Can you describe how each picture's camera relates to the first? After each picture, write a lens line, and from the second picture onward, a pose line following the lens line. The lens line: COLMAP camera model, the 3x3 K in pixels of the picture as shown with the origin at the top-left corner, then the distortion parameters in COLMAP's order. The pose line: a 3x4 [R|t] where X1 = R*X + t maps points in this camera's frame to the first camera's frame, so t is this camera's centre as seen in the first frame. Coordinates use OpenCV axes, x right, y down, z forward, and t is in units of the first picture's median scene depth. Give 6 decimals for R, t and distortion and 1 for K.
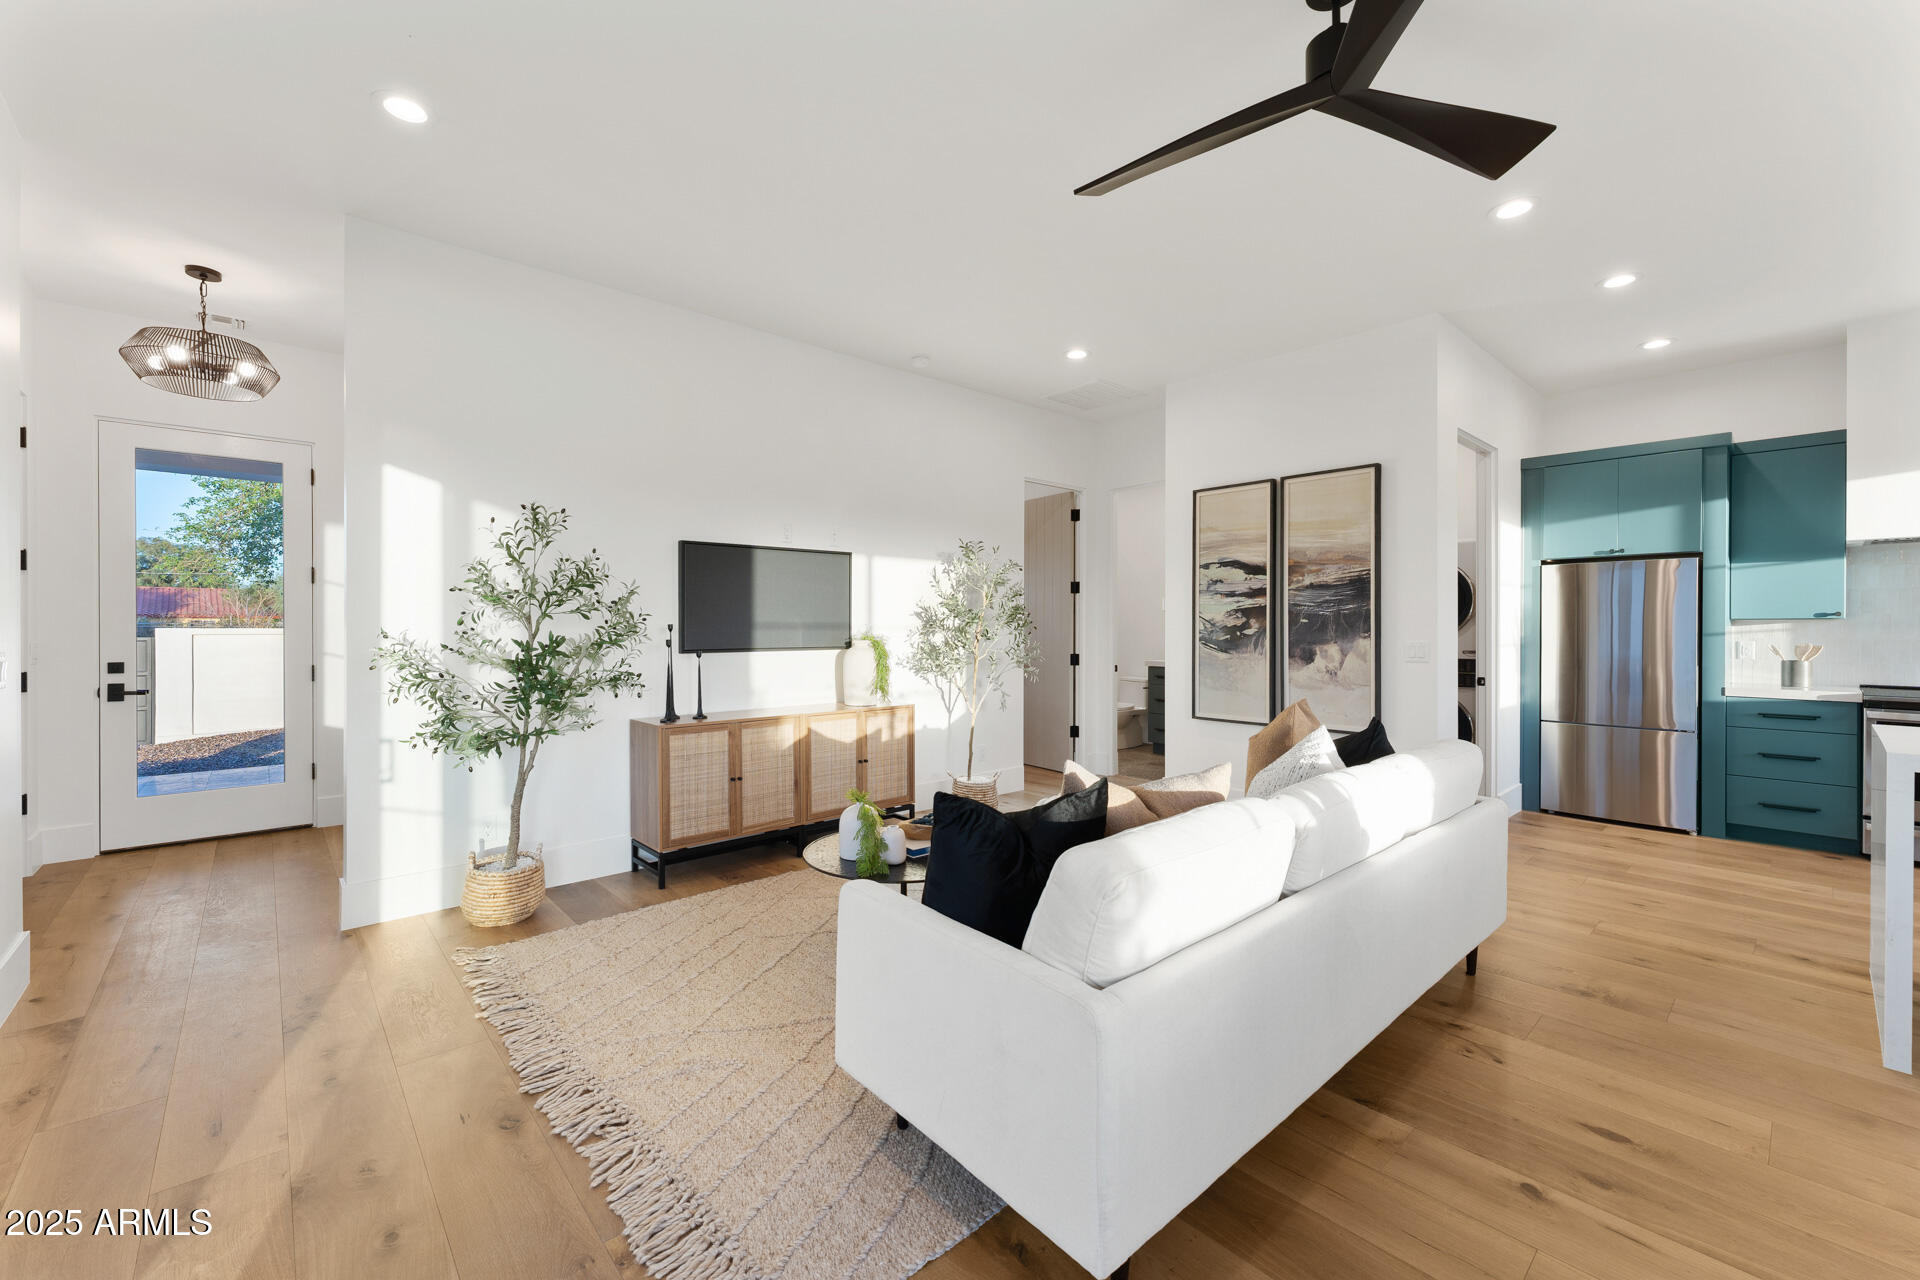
lens RADIAL K [[777.7, 0, 961.8], [0, 777.7, 632.6], [0, 0, 1]] dist [0.003085, 0.000227]
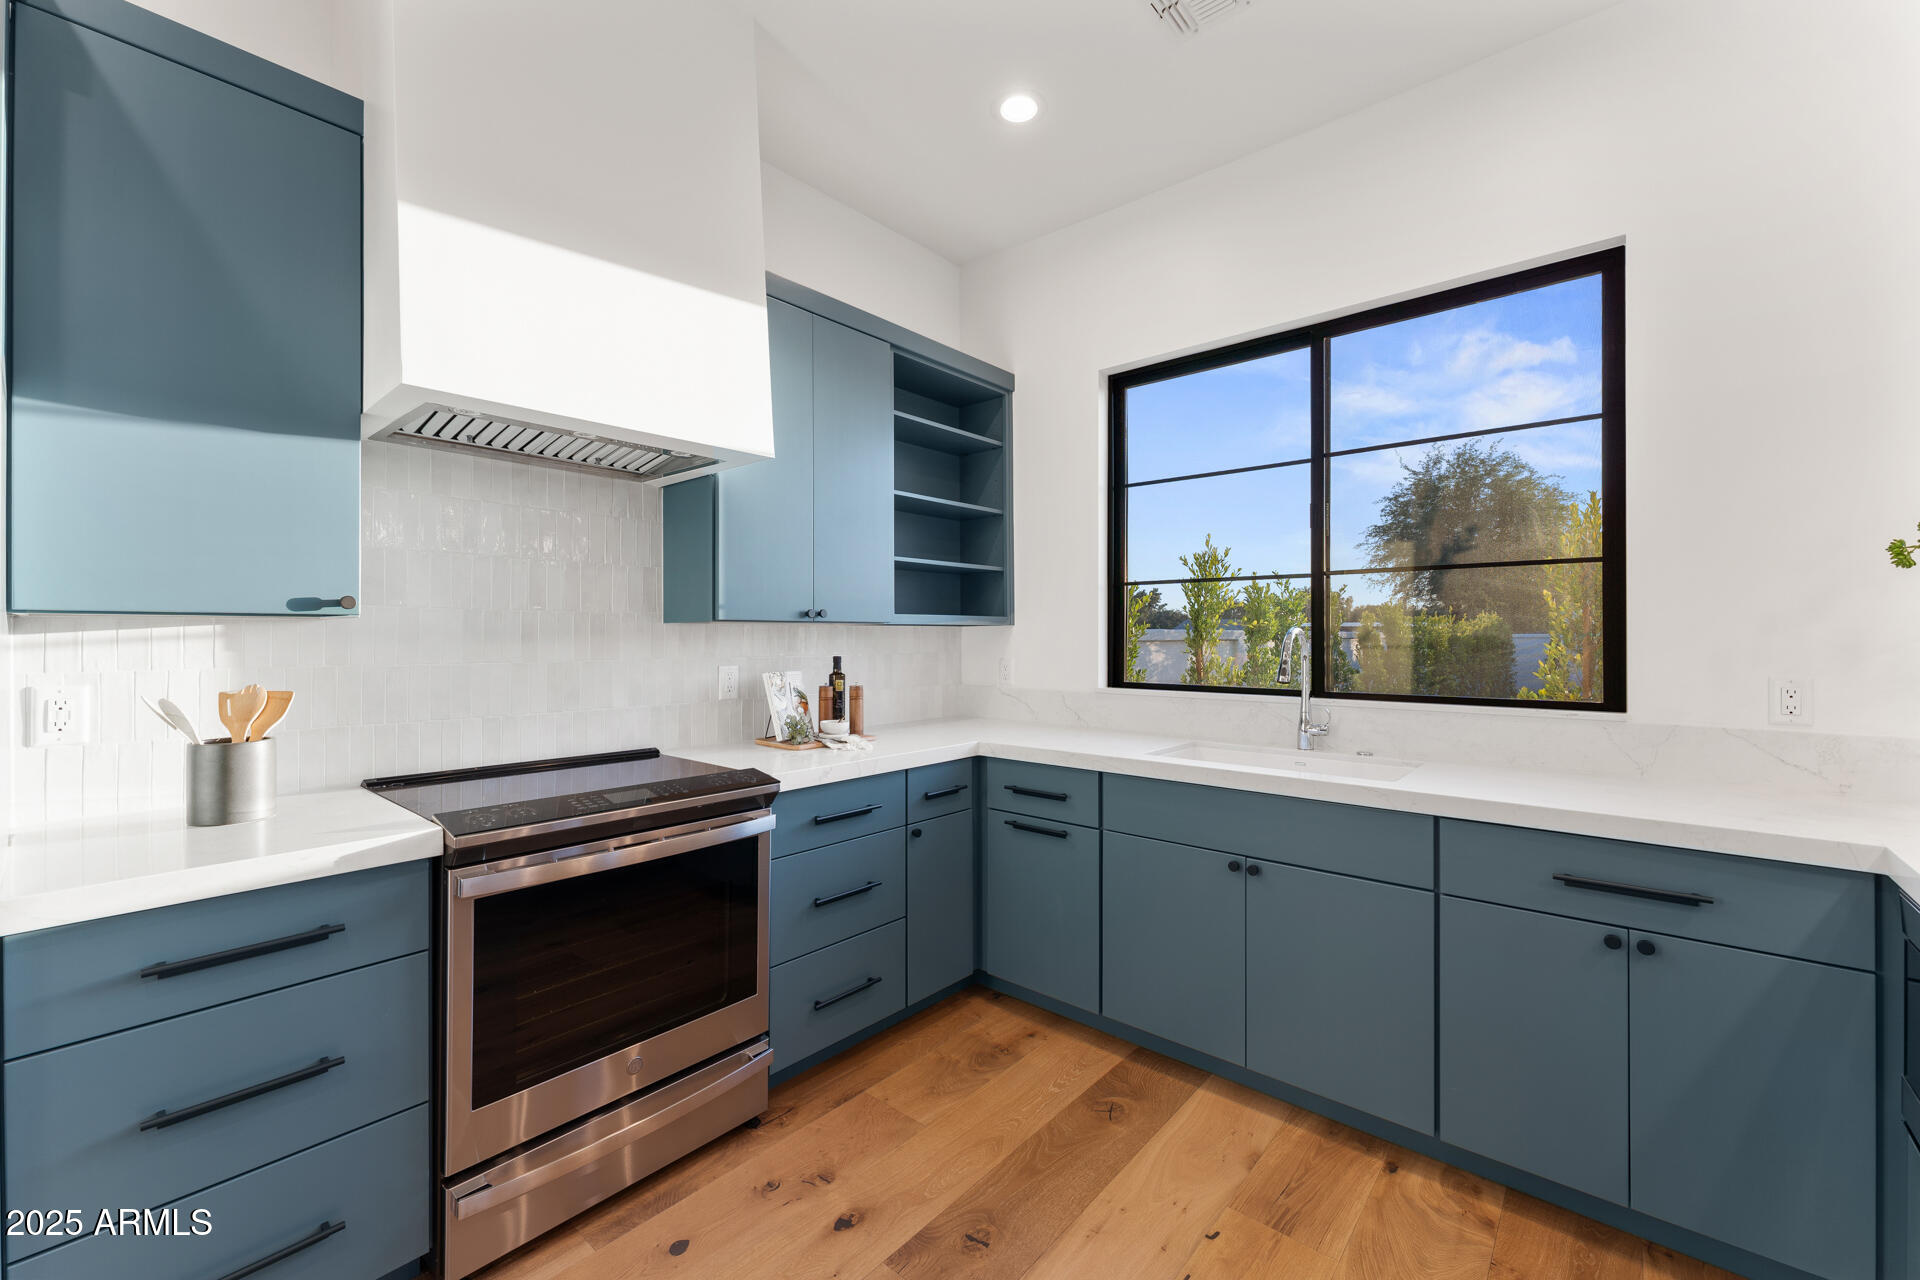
lens RADIAL K [[777.7, 0, 955.9], [0, 777.7, 635.9], [0, 0, 1]] dist [0.003085, 0.000227]
pose [[-0.120421, 0.001057, 0.992722, 0.725861], [0.008645, 0.999963, -0.000016, -0.005761], [-0.992685, 0.008580, -0.120425, 0.756655]]
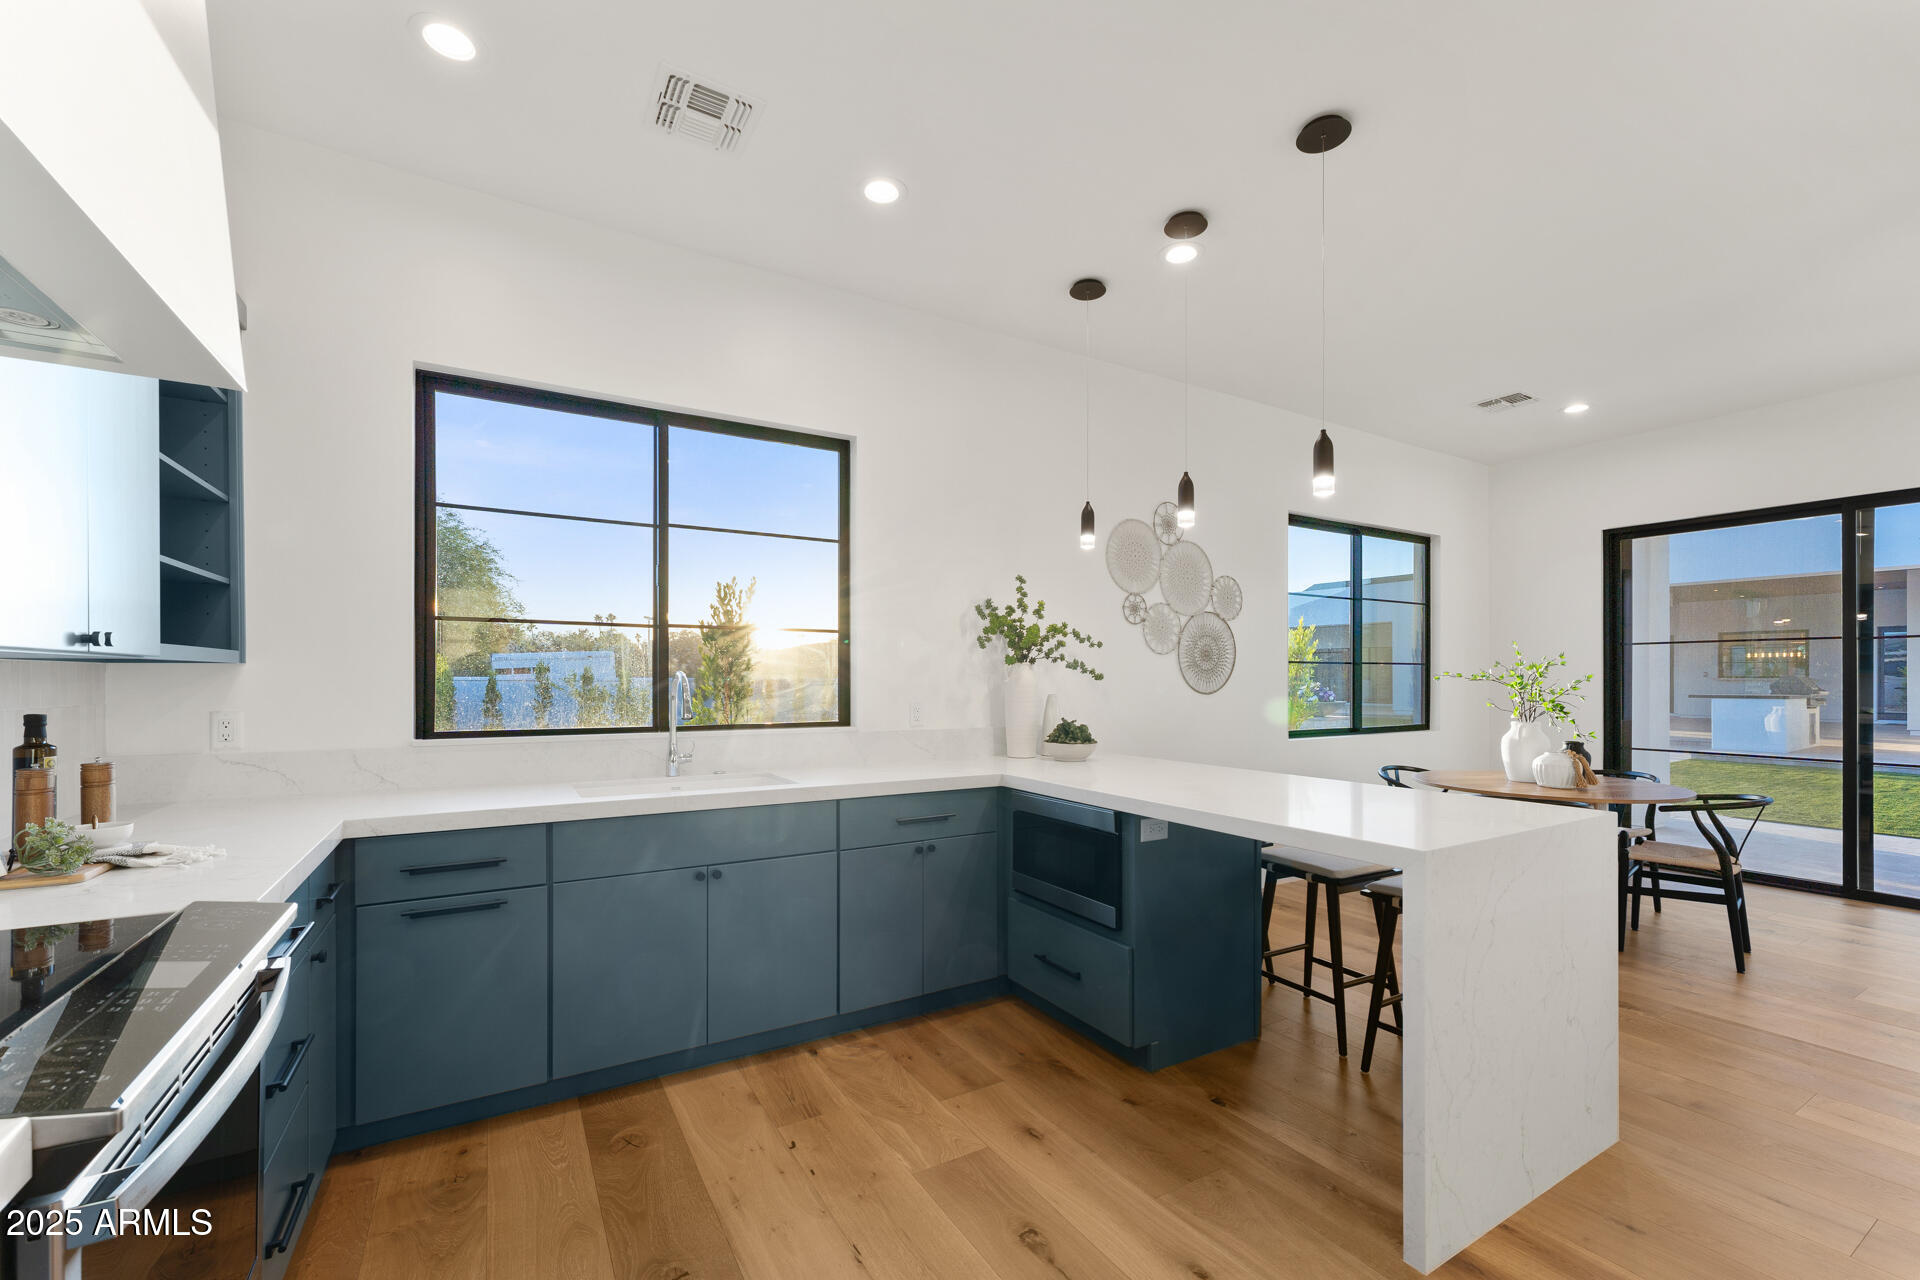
lens RADIAL K [[777.7, 0, 979.5], [0, 777.7, 680.5], [0, 0, 1]] dist [0.003085, 0.000227]
pose [[-0.981626, -0.001706, 0.190807, 0.871780], [0.000293, 0.999945, 0.010446, -0.009077], [-0.190814, 0.010310, -0.981572, 1.027635]]
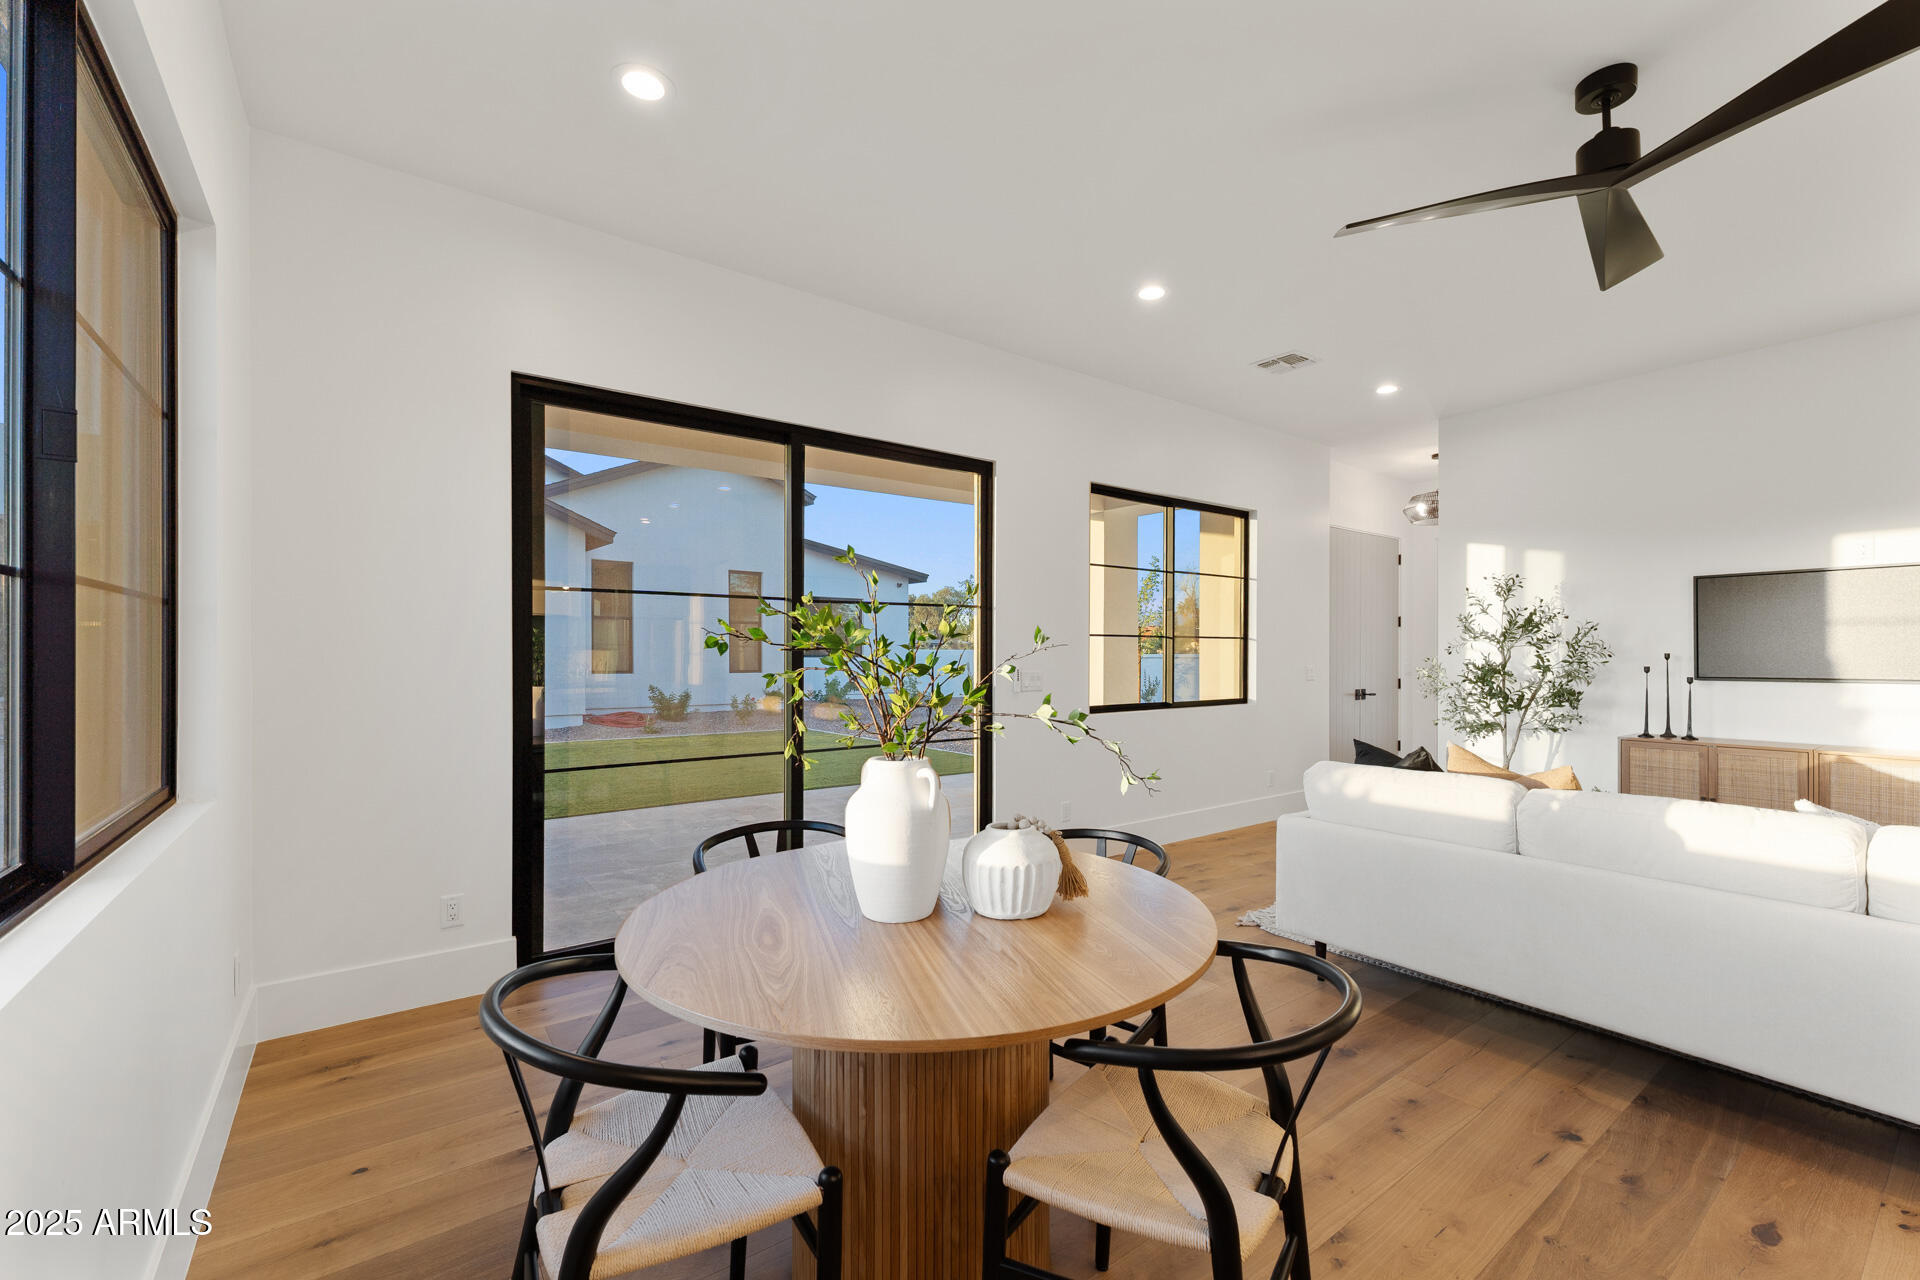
lens RADIAL K [[777.7, 0, 952.9], [0, 777.7, 663.3], [0, 0, 1]] dist [0.003085, 0.000227]
pose [[-0.106653, 0.009437, -0.994252, 0.760817], [-0.011001, 0.999883, 0.010671, 0.002780], [0.994235, 0.012076, -0.106536, 0.076591]]
